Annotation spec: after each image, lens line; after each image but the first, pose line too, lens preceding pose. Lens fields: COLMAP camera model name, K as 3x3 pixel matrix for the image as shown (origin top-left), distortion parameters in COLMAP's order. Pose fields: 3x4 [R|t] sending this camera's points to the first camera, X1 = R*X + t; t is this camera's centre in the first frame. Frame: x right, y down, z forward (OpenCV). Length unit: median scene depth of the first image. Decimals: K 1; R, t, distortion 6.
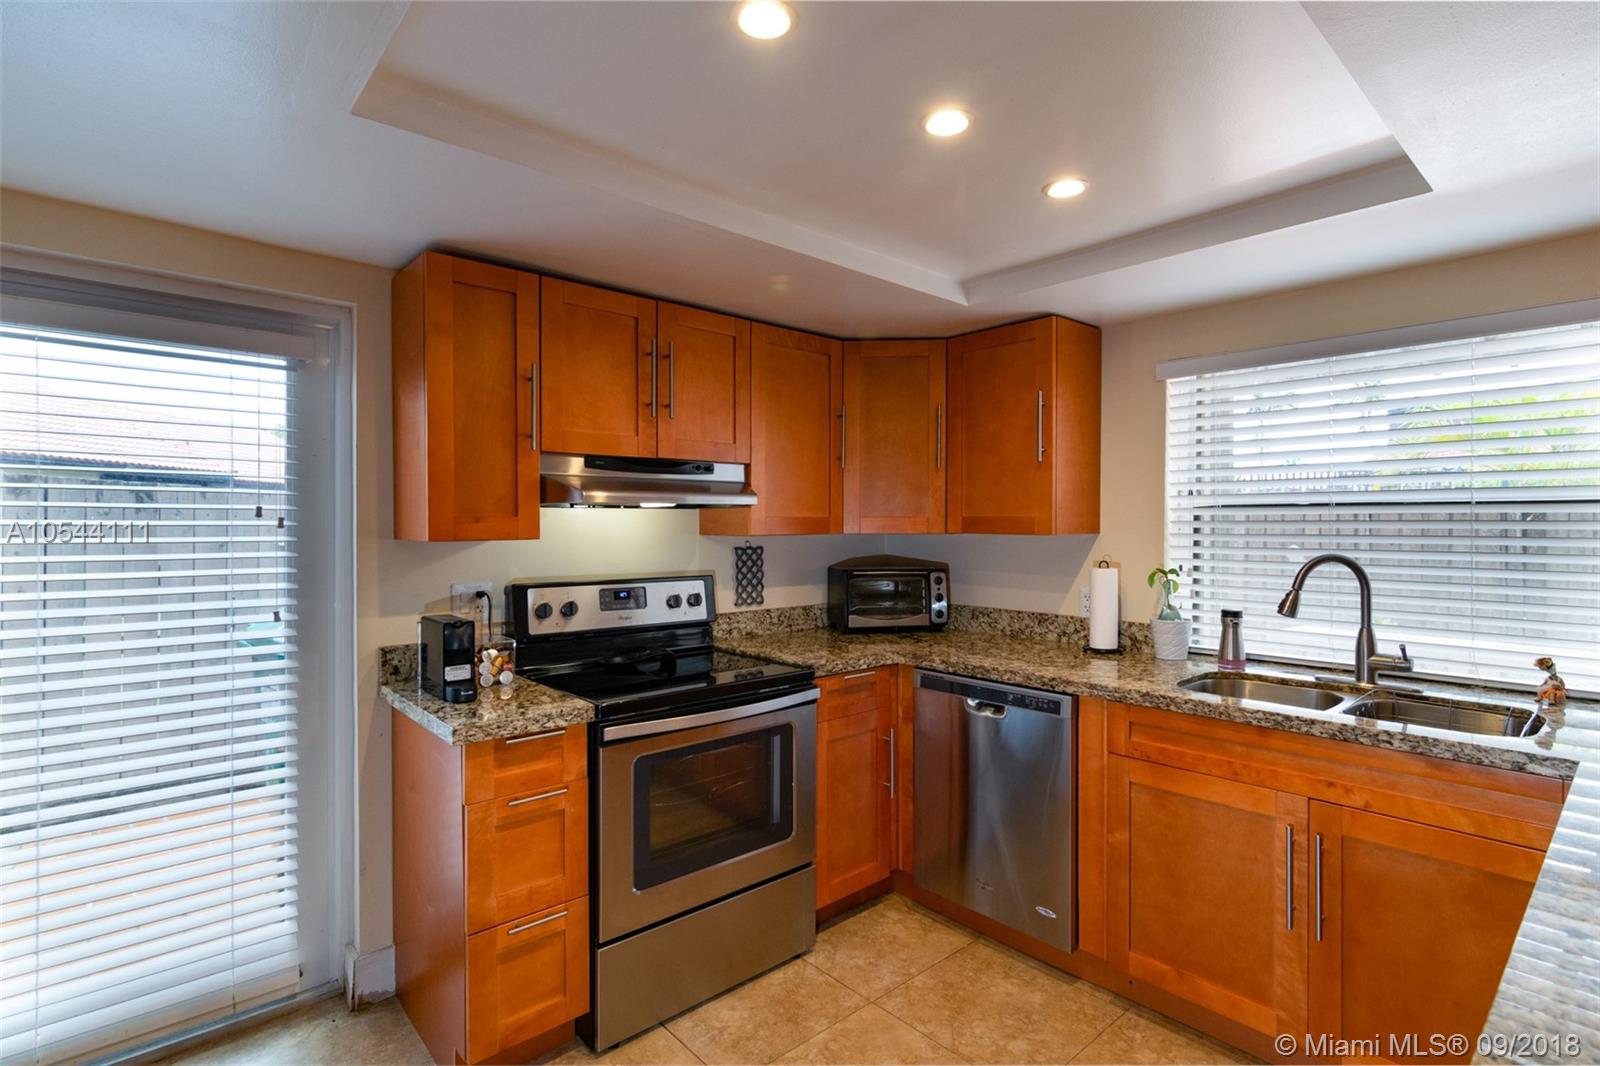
lens RADIAL K [[781.9, 0, 802.4], [0, 781.9, 532.9], [0, 0, 1]] dist [0.002179, 0.002373]
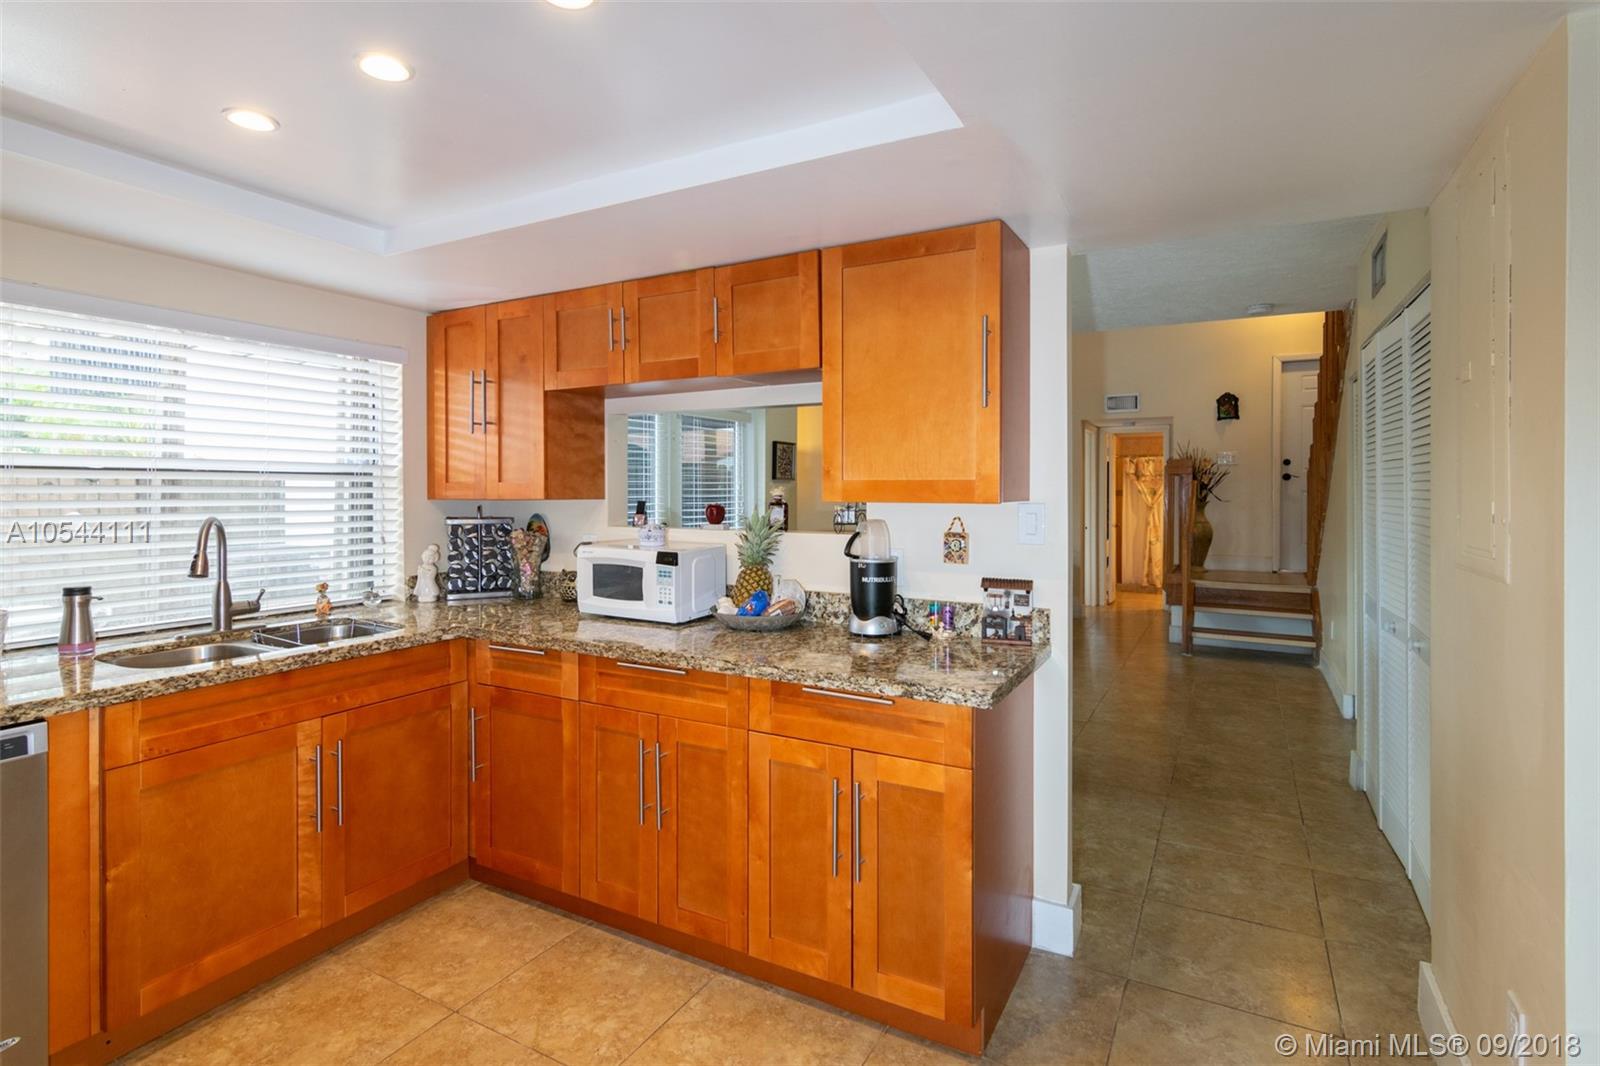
lens RADIAL K [[781.9, 0, 794.7], [0, 781.9, 495.5], [0, 0, 1]] dist [0.002179, 0.002373]
pose [[-0.323356, -0.008377, 0.946240, -0.588914], [0.006628, 0.999916, 0.011117, -0.009135], [-0.946254, 0.009867, -0.323273, 0.564337]]
